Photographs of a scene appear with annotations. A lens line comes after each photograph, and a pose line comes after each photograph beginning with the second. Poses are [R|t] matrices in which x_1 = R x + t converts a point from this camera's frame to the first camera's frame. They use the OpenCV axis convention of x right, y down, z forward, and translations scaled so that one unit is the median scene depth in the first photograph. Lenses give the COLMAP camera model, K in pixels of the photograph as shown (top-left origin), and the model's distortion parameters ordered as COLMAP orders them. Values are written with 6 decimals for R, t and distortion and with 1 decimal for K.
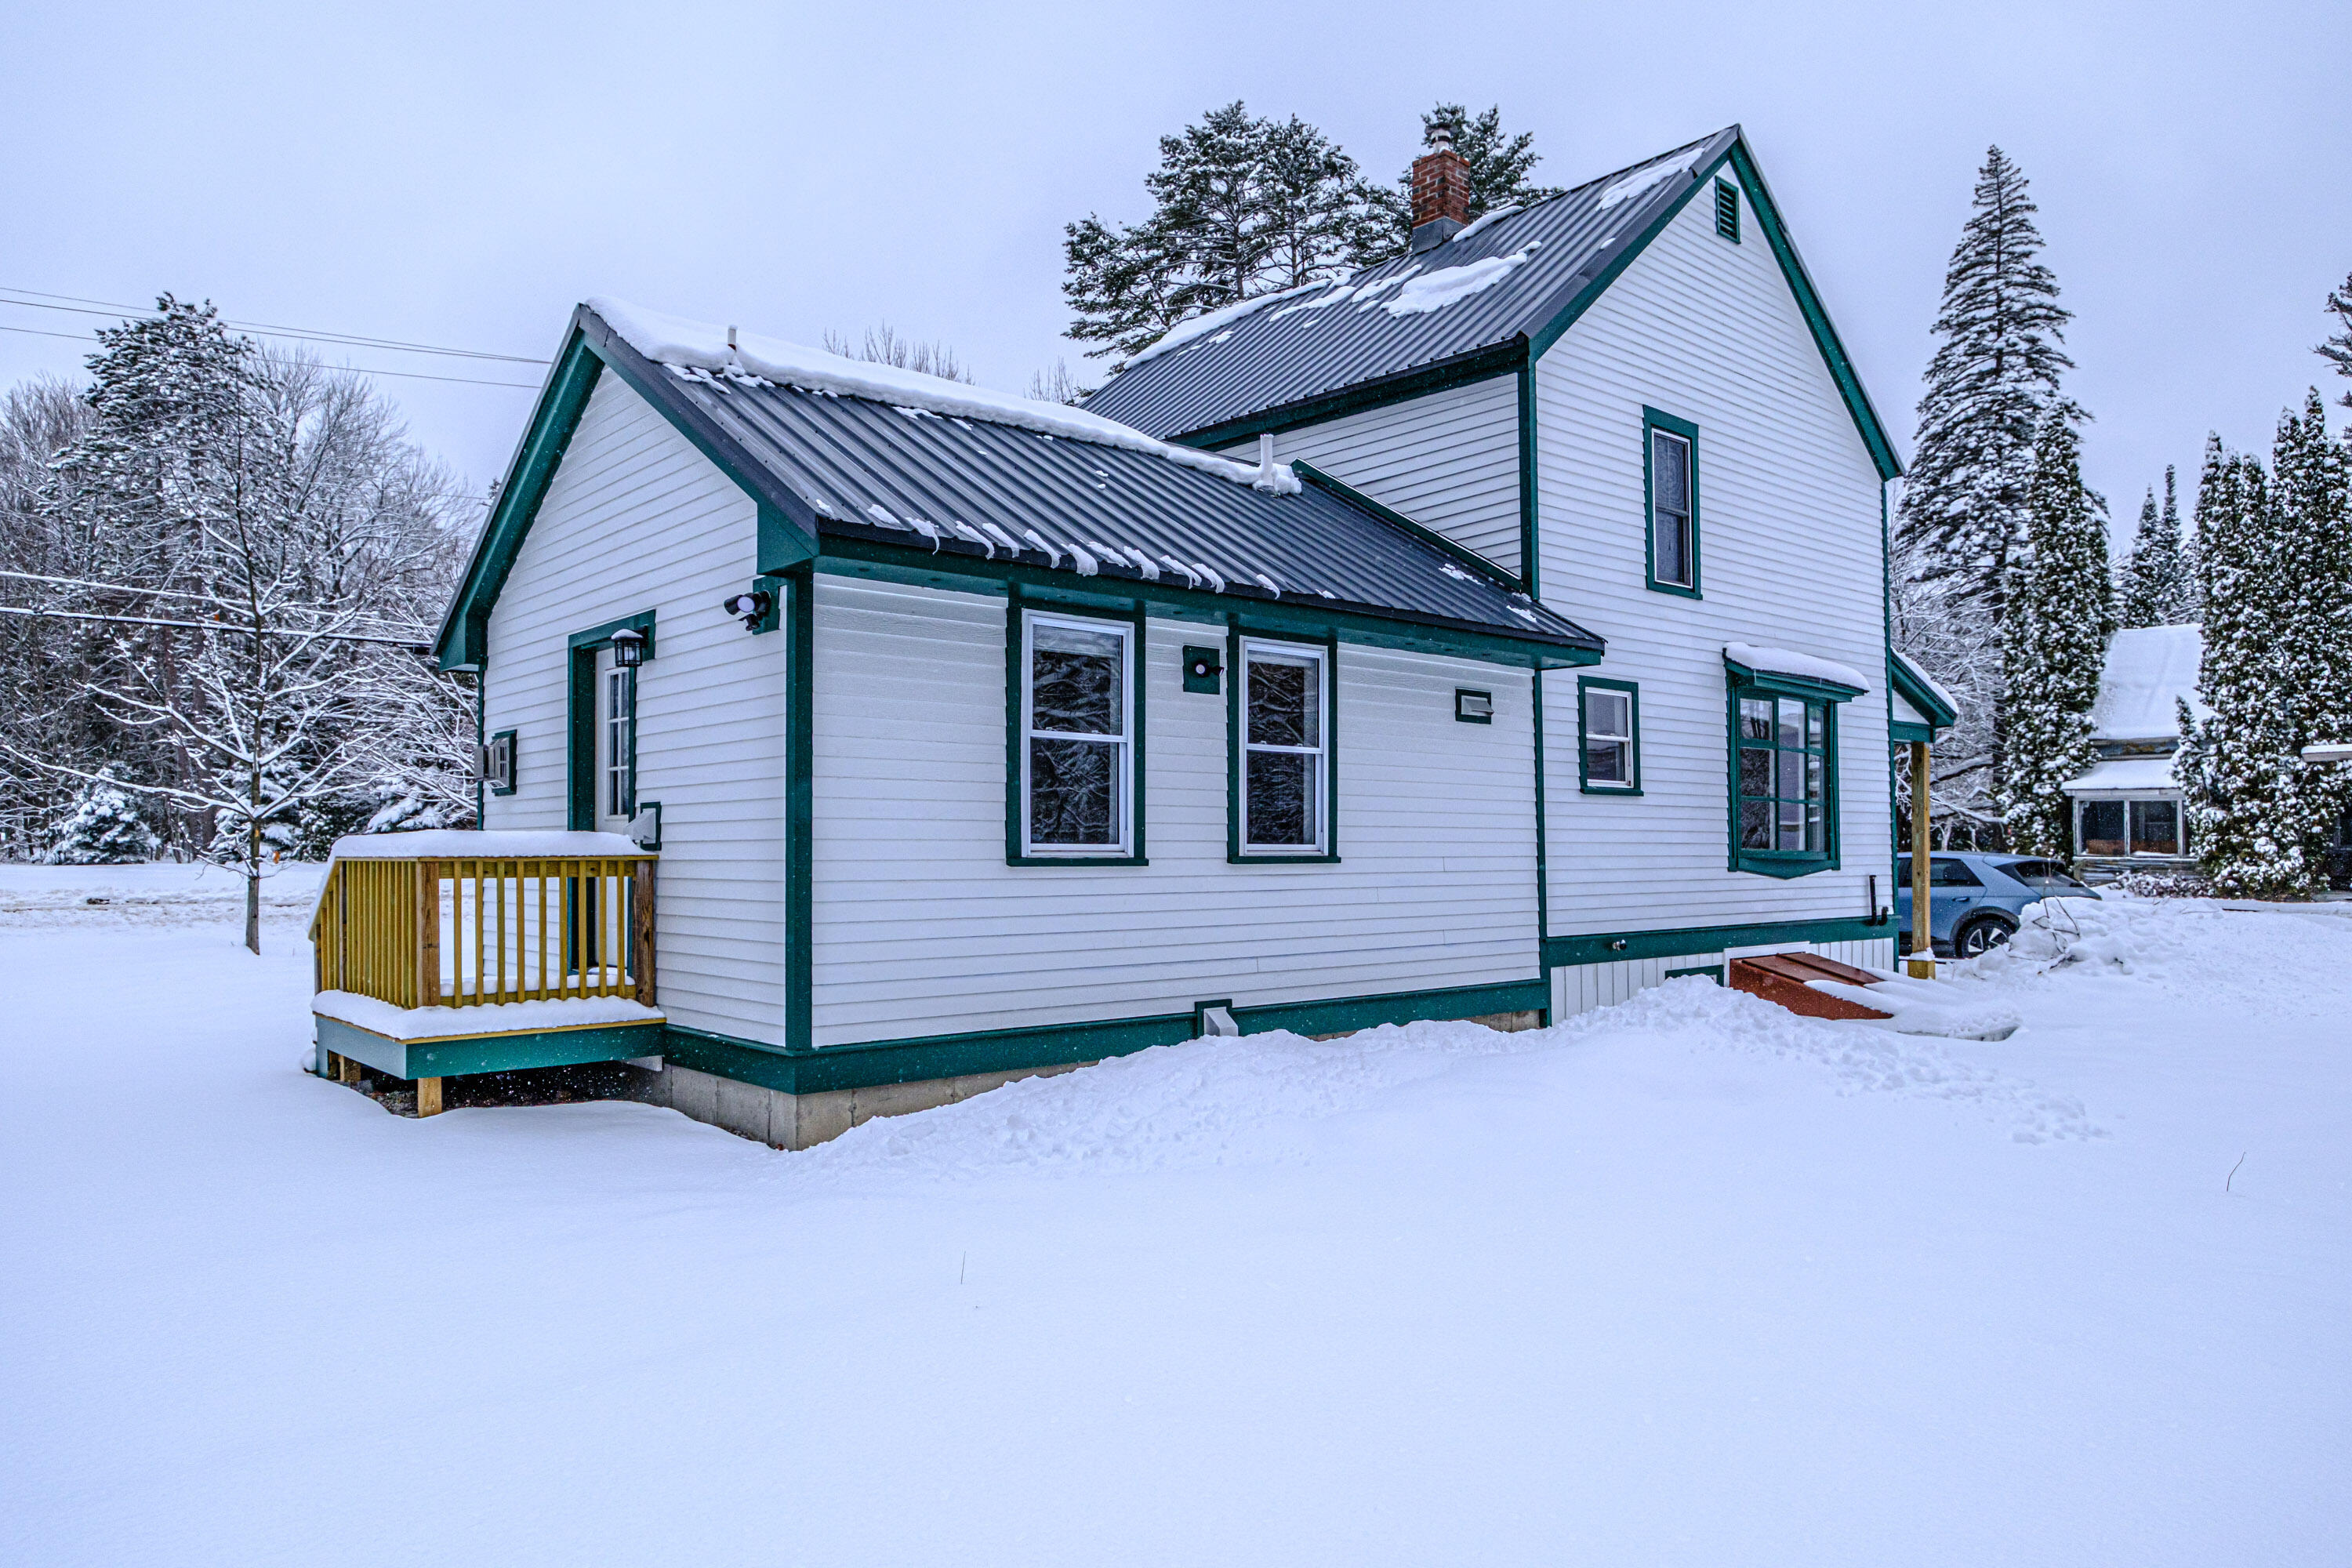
lens RADIAL K [[1555.4, 0, 1177.6], [0, 1555.4, 822.8], [0, 0, 1]] dist [0.000696, -0.000284]
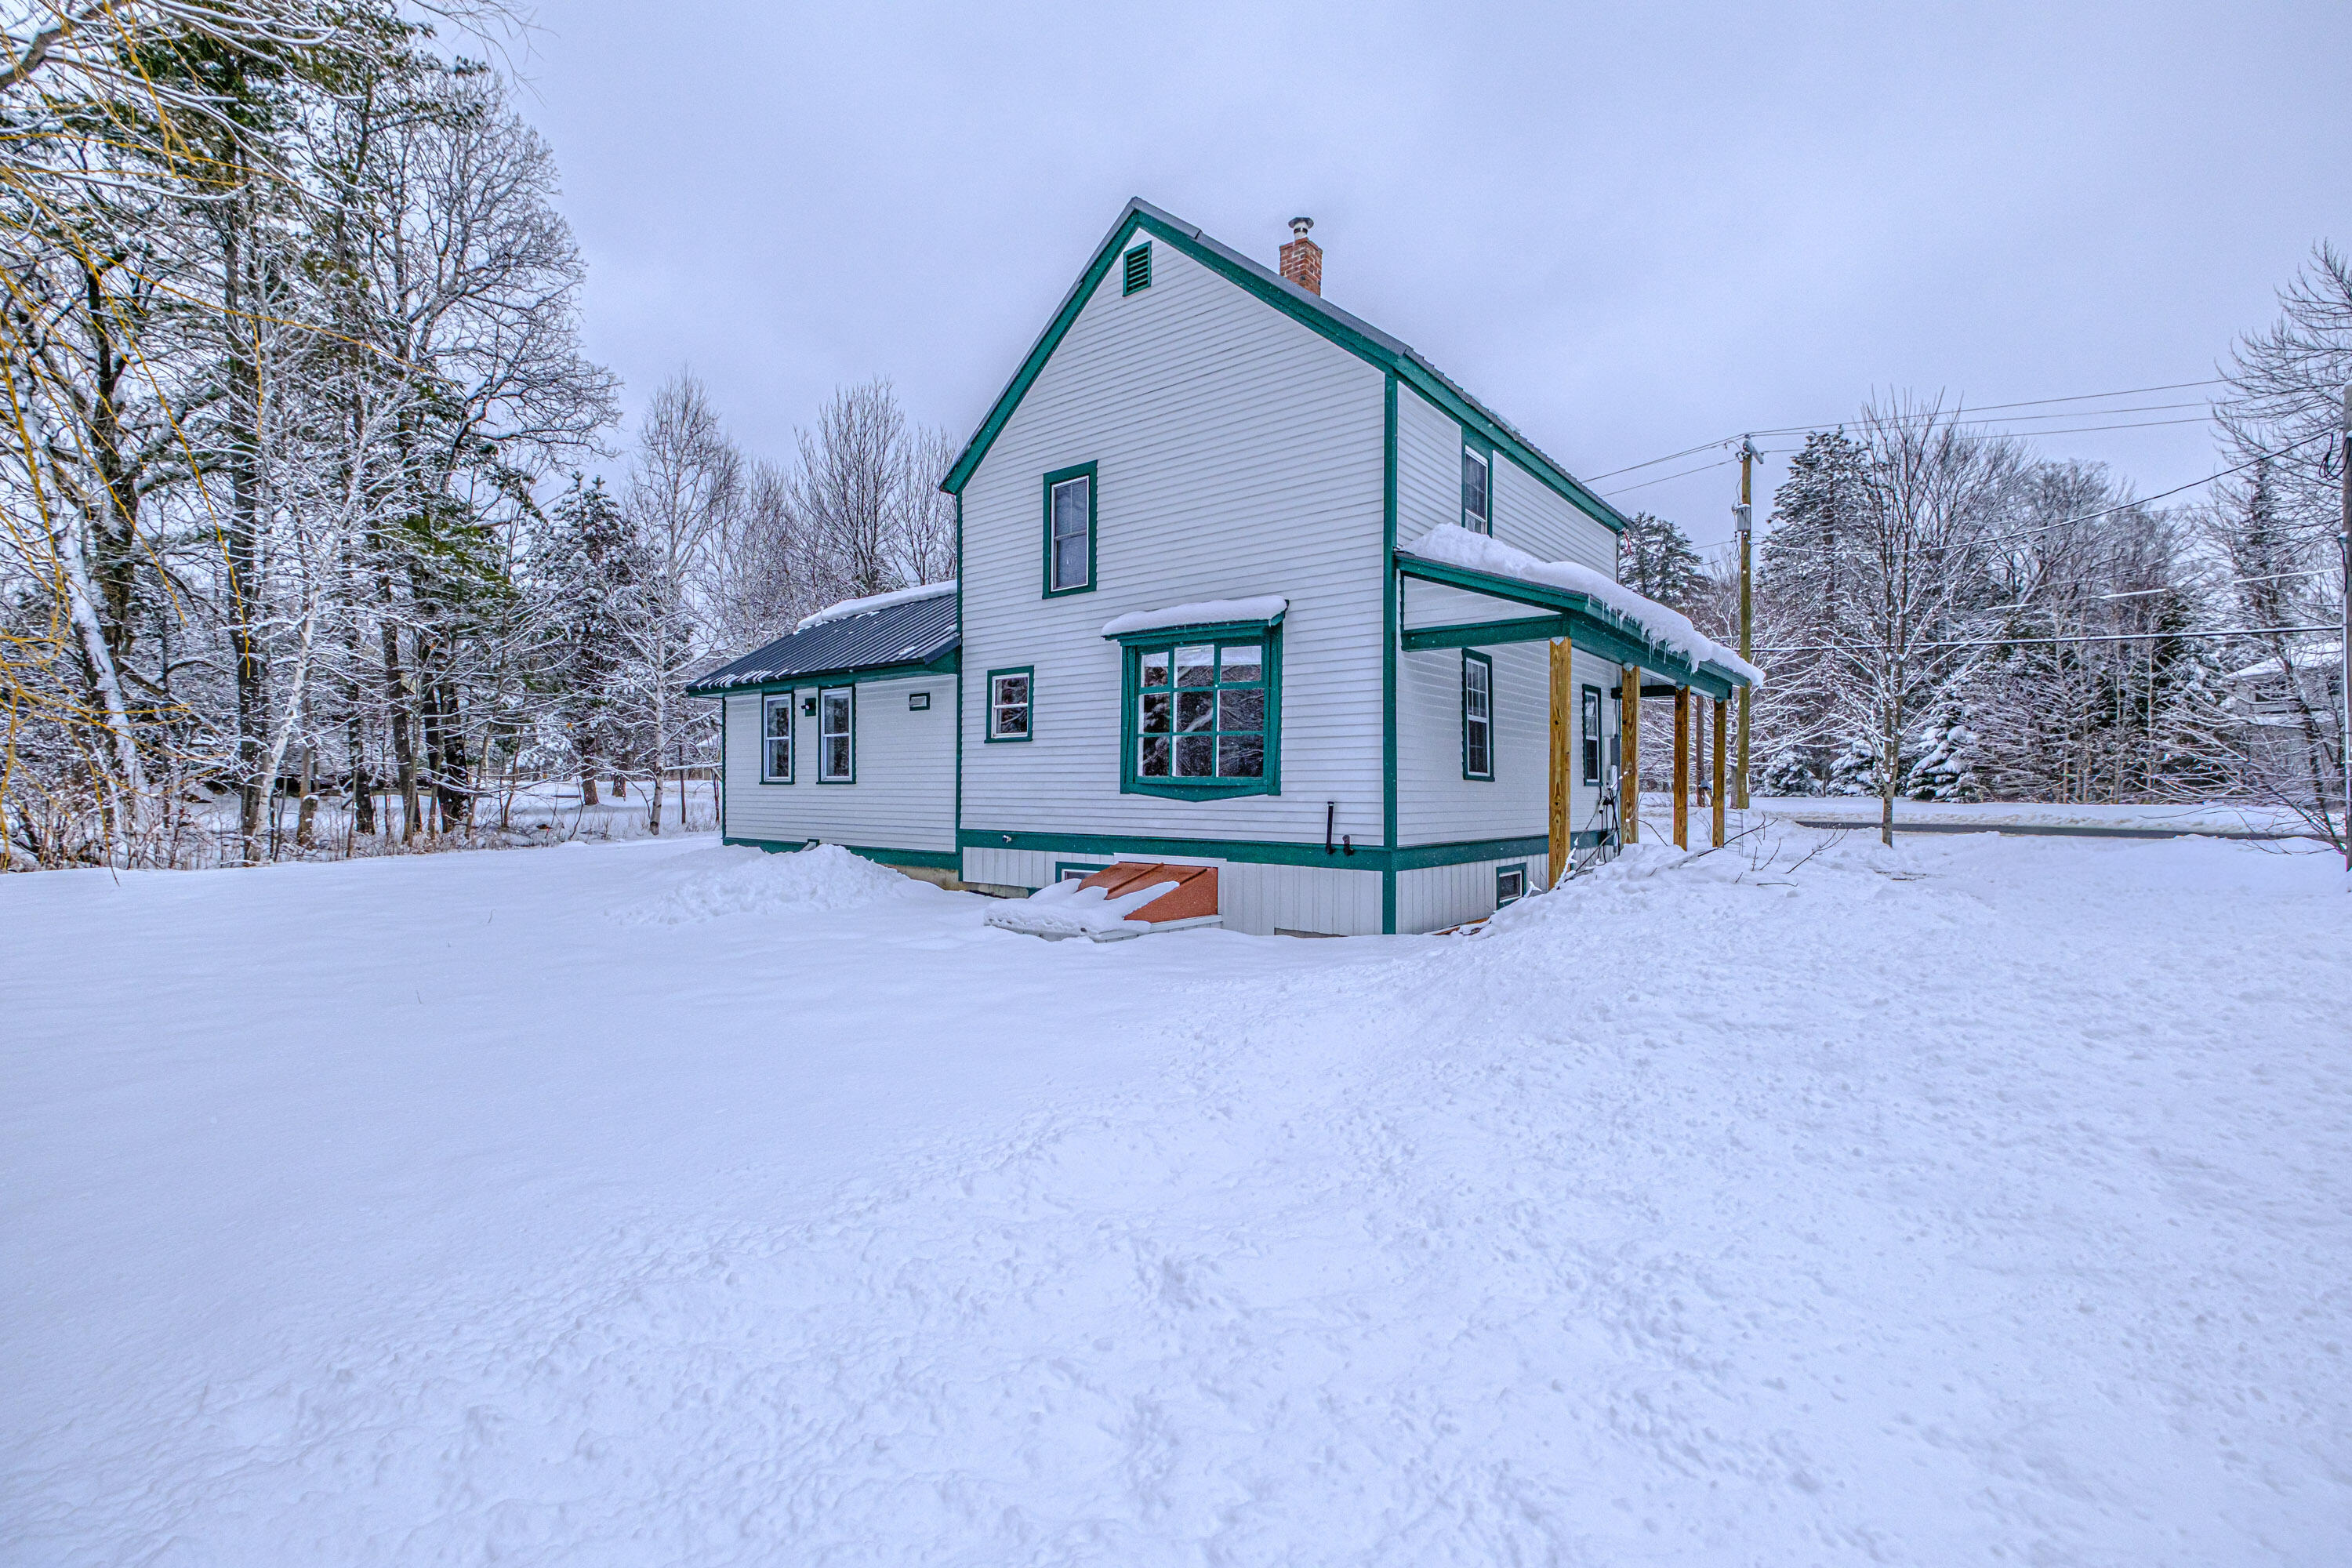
lens RADIAL K [[987.5, 0, 1176.0], [0, 987.5, 784.0], [0, 0, 1]] dist [0.000161, -0.000034]
pose [[0.169287, -0.003319, -0.985561, 1.246617], [0.013650, 0.999906, -0.001023, 0.026412], [0.985472, -0.013280, 0.169316, 0.969207]]
